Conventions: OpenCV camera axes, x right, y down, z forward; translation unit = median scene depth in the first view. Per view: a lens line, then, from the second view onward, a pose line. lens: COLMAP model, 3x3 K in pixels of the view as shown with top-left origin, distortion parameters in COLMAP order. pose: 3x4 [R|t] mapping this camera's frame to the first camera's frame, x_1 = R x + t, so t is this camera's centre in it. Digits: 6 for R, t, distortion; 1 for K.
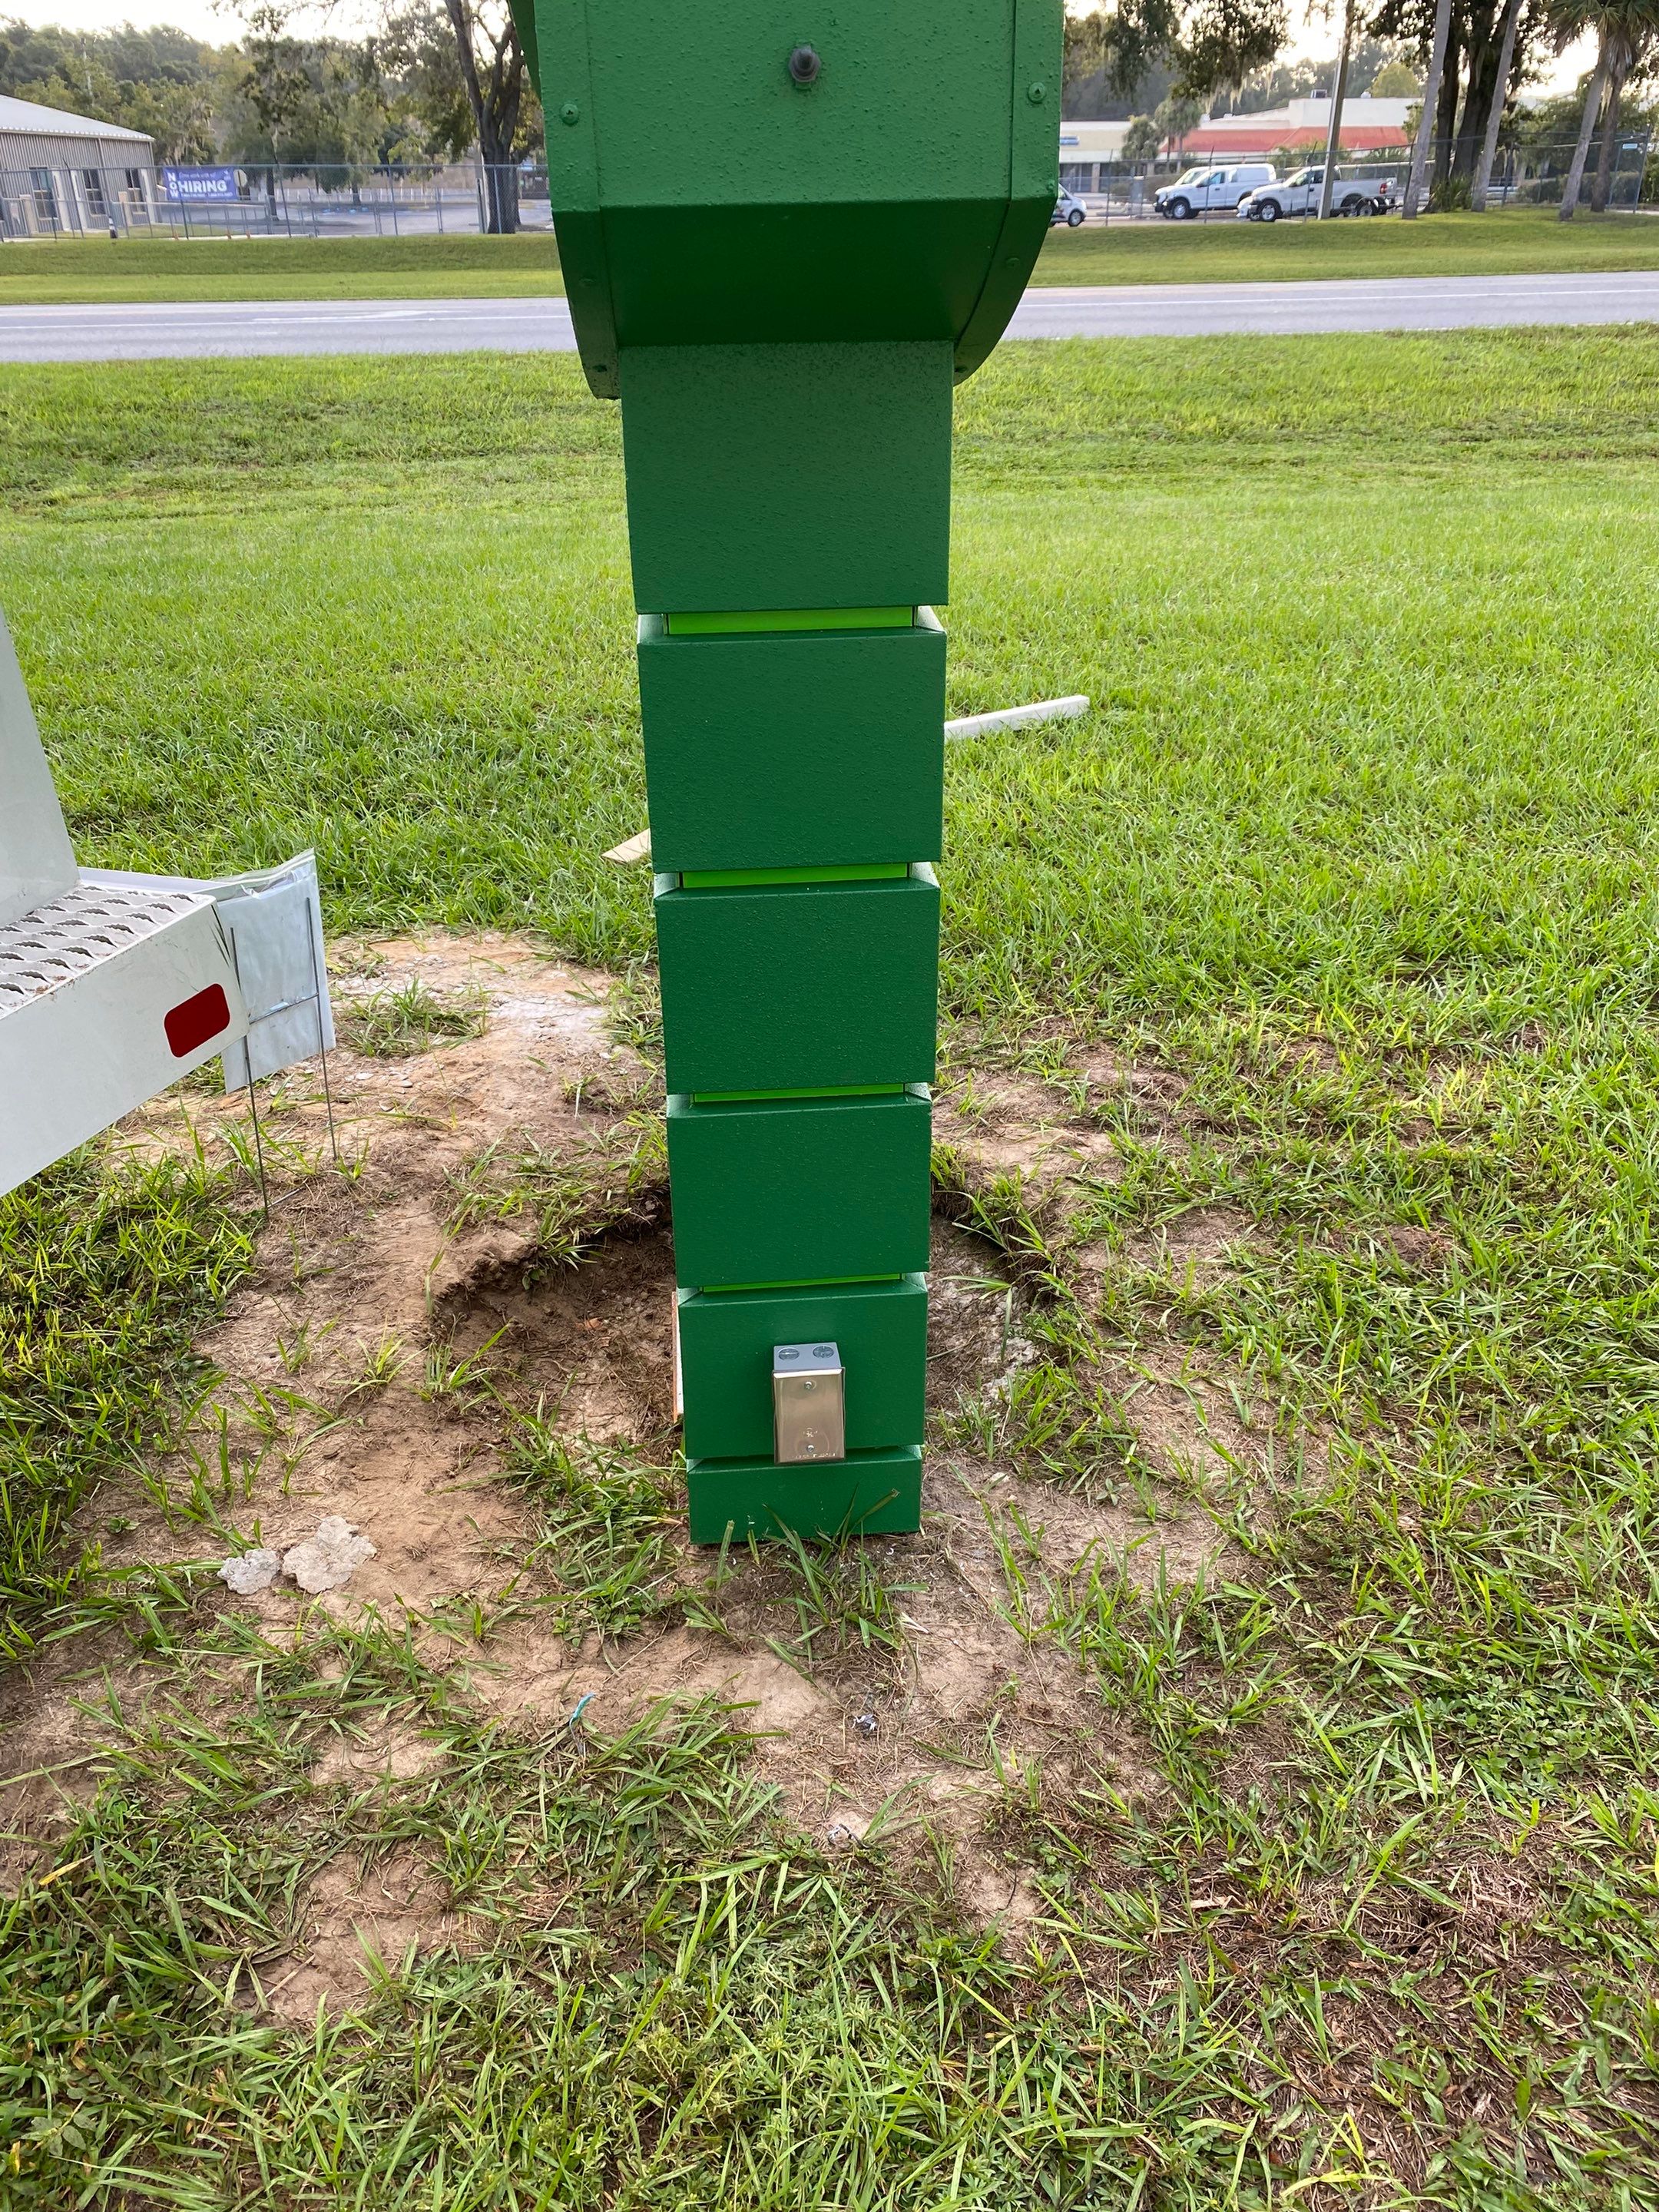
lens RADIAL K [[1676.6, 0, 829.5], [0, 1676.6, 1106.0], [0, 0, 1]] dist [0.032407, -0.028814]
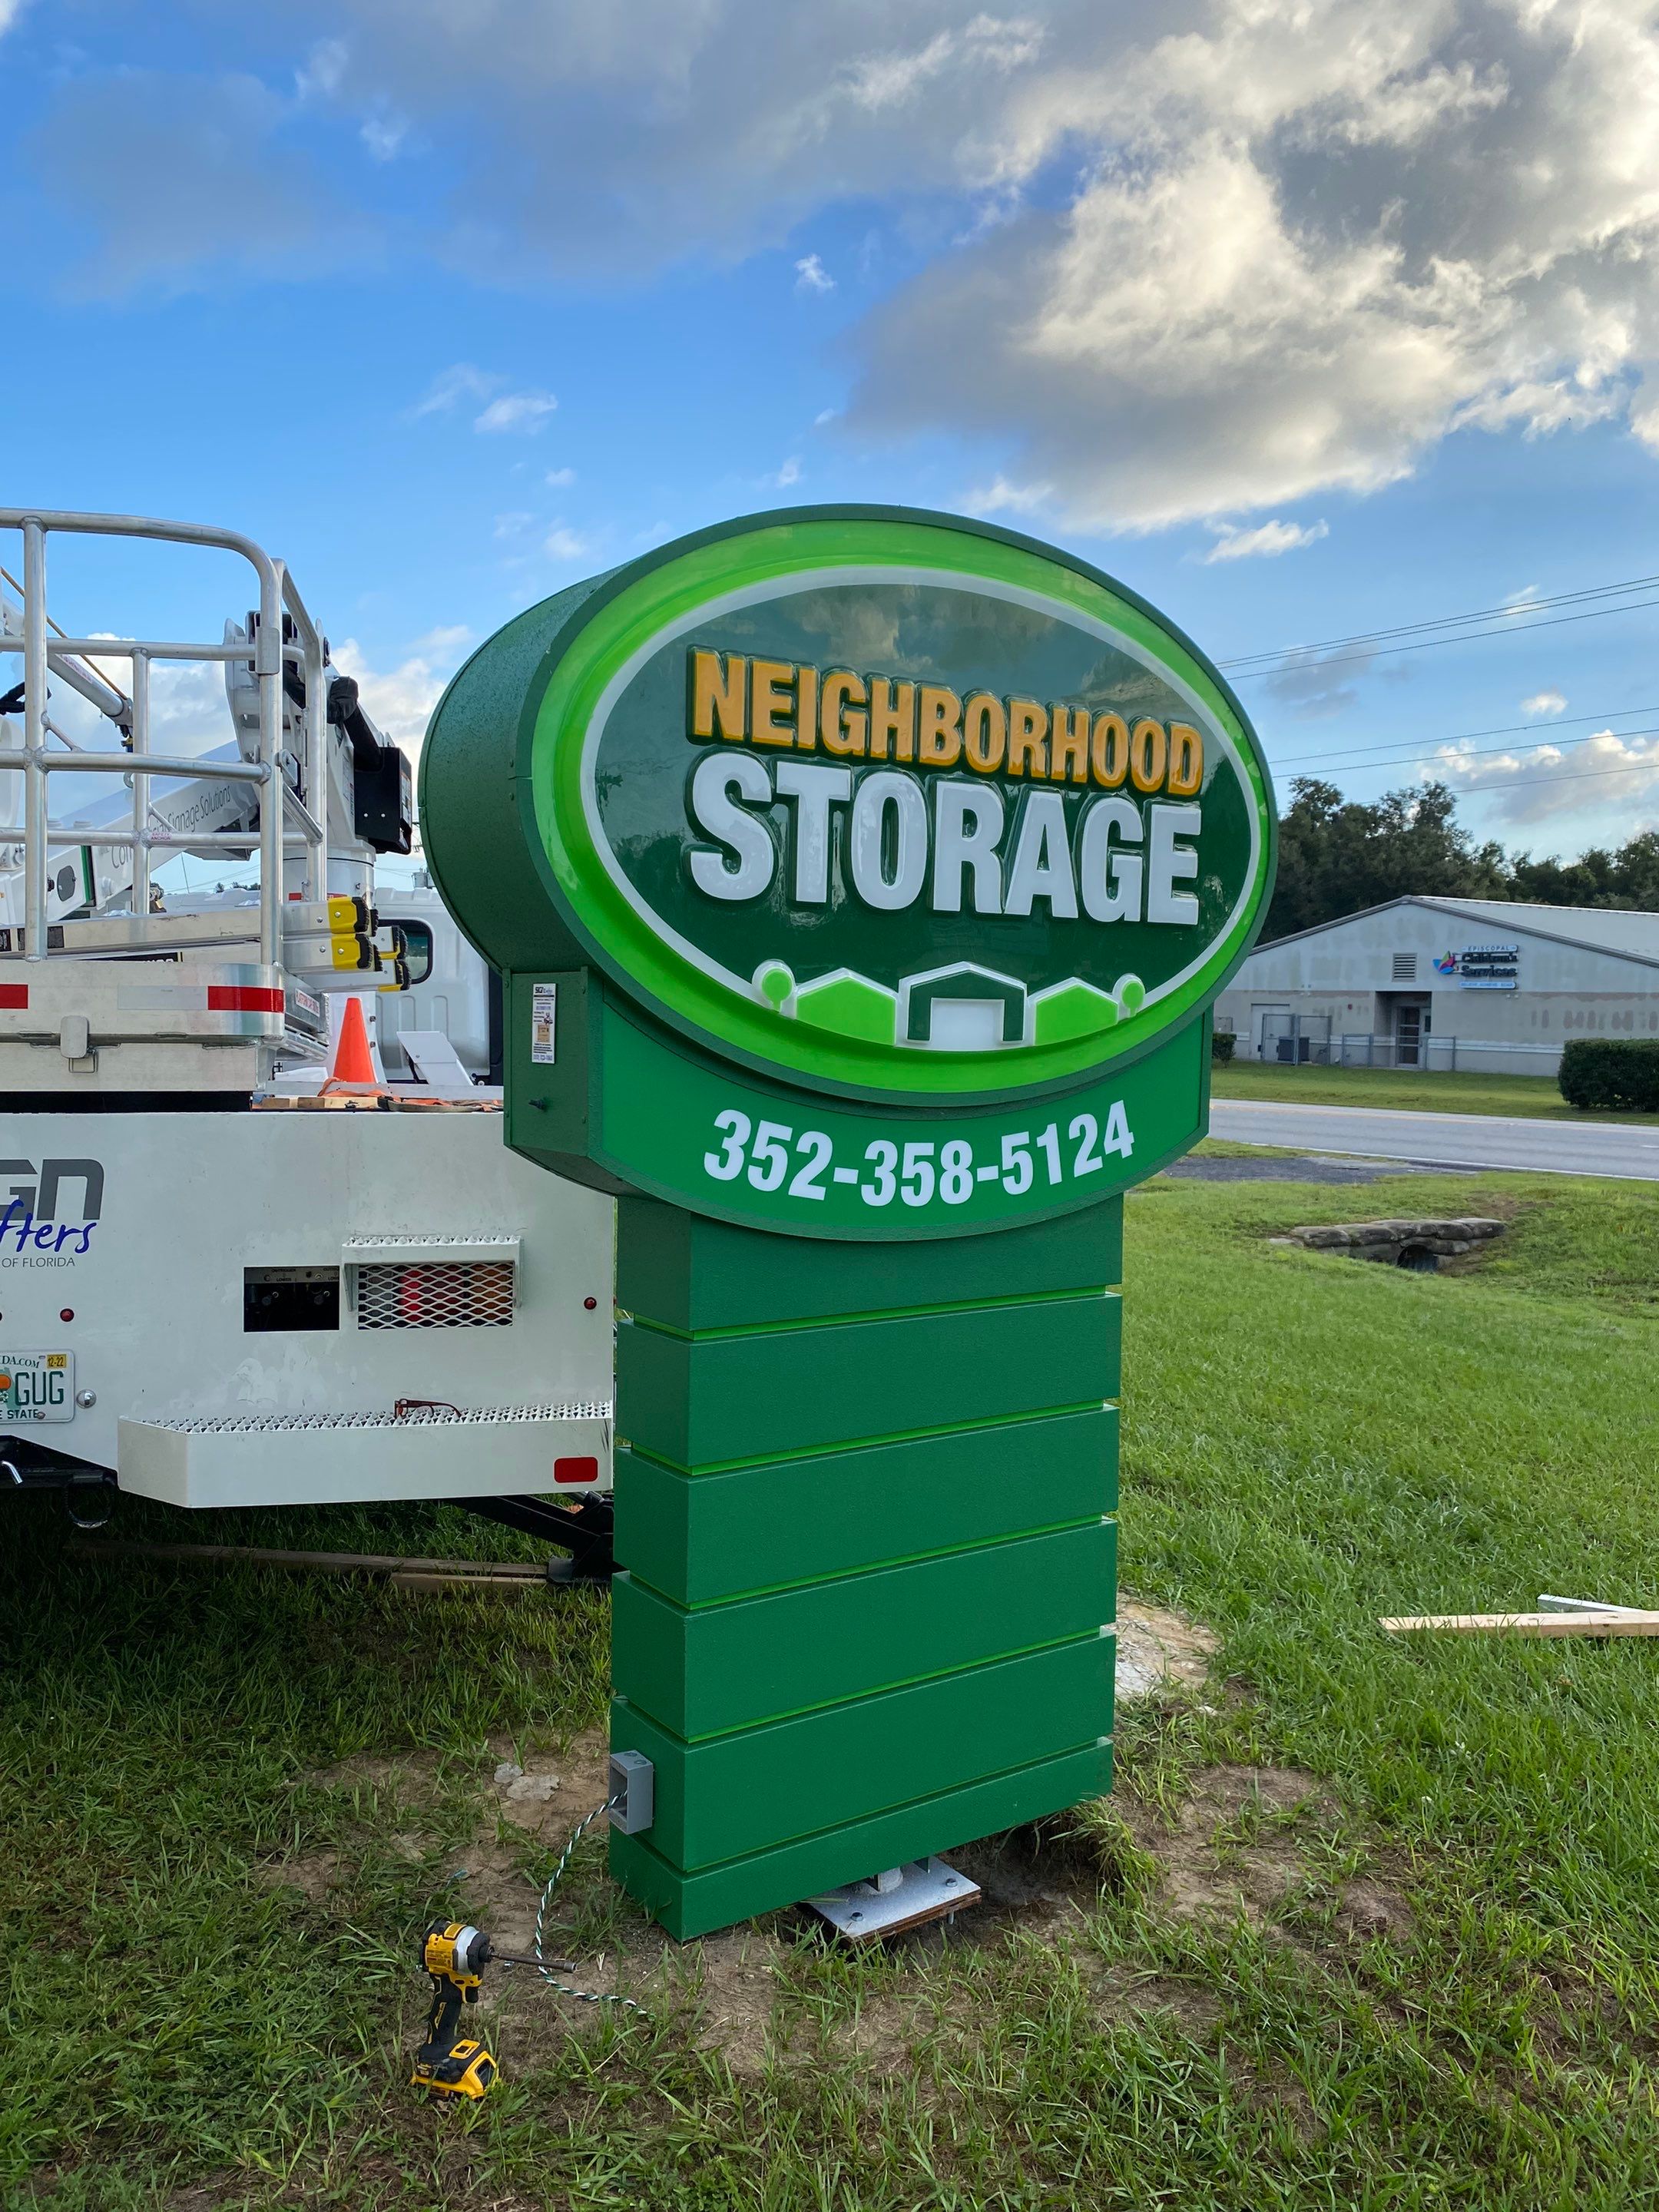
lens RADIAL K [[1676.6, 0, 829.5], [0, 1676.6, 1106.0], [0, 0, 1]] dist [0.032407, -0.028814]
pose [[0.511324, 0.065062, -0.856921, 0.279145], [-0.427326, 0.884369, -0.187839, -0.036863], [0.745614, 0.462231, 0.480002, 0.004619]]
